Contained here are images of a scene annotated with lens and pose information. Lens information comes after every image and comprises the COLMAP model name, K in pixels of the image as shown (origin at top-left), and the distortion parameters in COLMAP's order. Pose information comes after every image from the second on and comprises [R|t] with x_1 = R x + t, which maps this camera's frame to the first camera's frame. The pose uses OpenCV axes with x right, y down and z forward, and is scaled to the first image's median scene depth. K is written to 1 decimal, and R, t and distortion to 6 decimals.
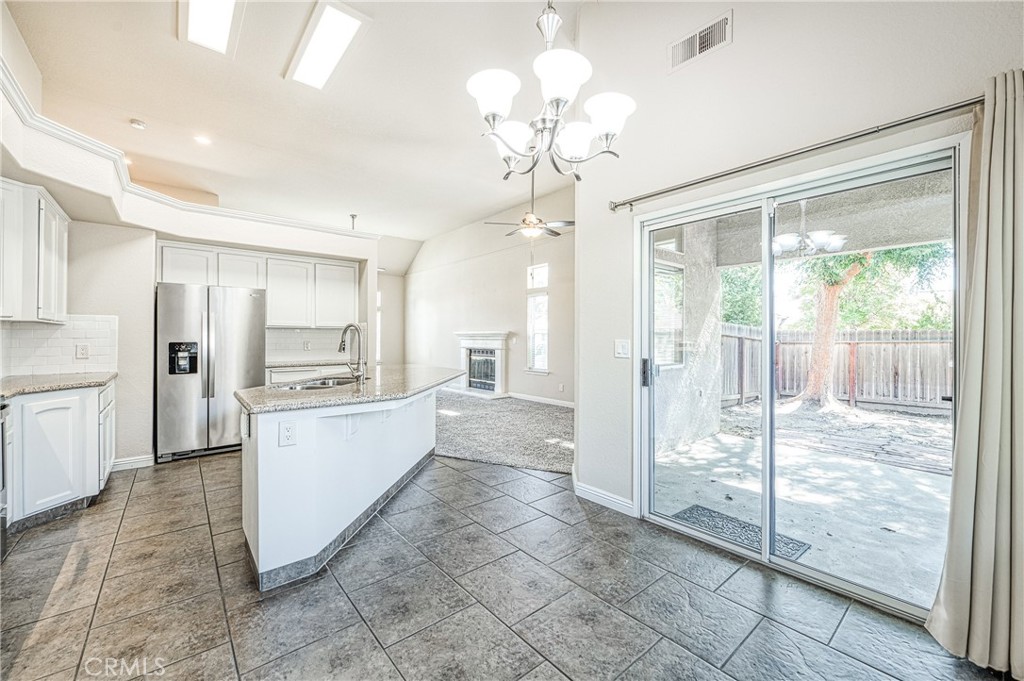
lens RADIAL K [[407.9, 0, 520.1], [0, 407.9, 335.1], [0, 0, 1]] dist [-0.004070, 0.000144]
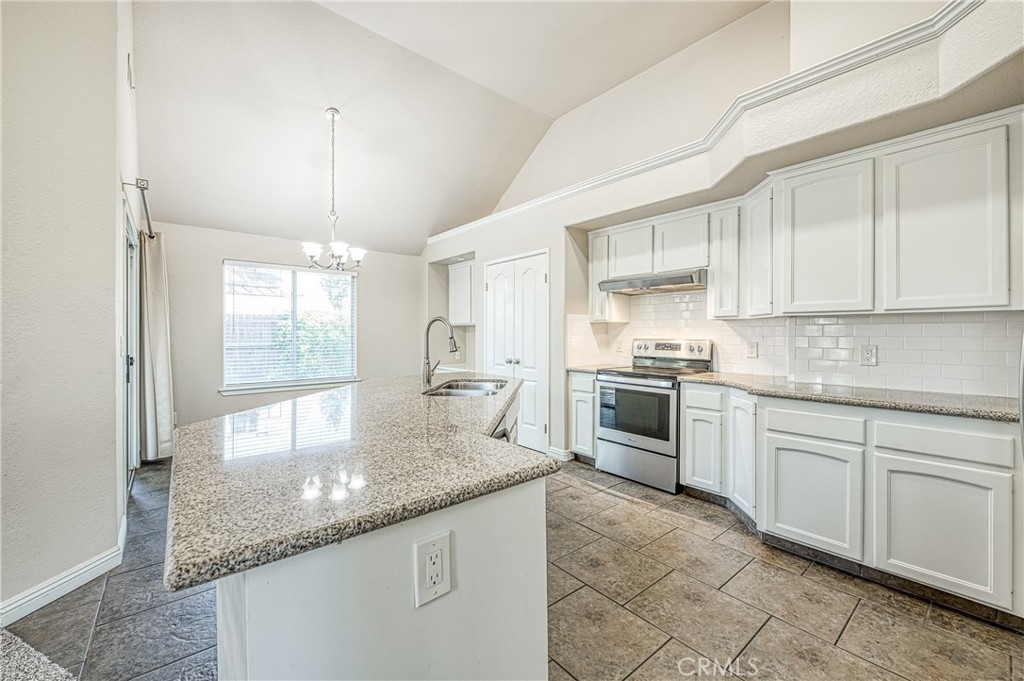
lens RADIAL K [[407.9, 0, 532.3], [0, 407.9, 334.8], [0, 0, 1]] dist [-0.004070, 0.000144]
pose [[-0.999638, -0.001130, -0.026887, -0.431454], [-0.001110, 0.999999, -0.000777, 0.006350], [0.026888, -0.000747, -0.999638, 1.350735]]
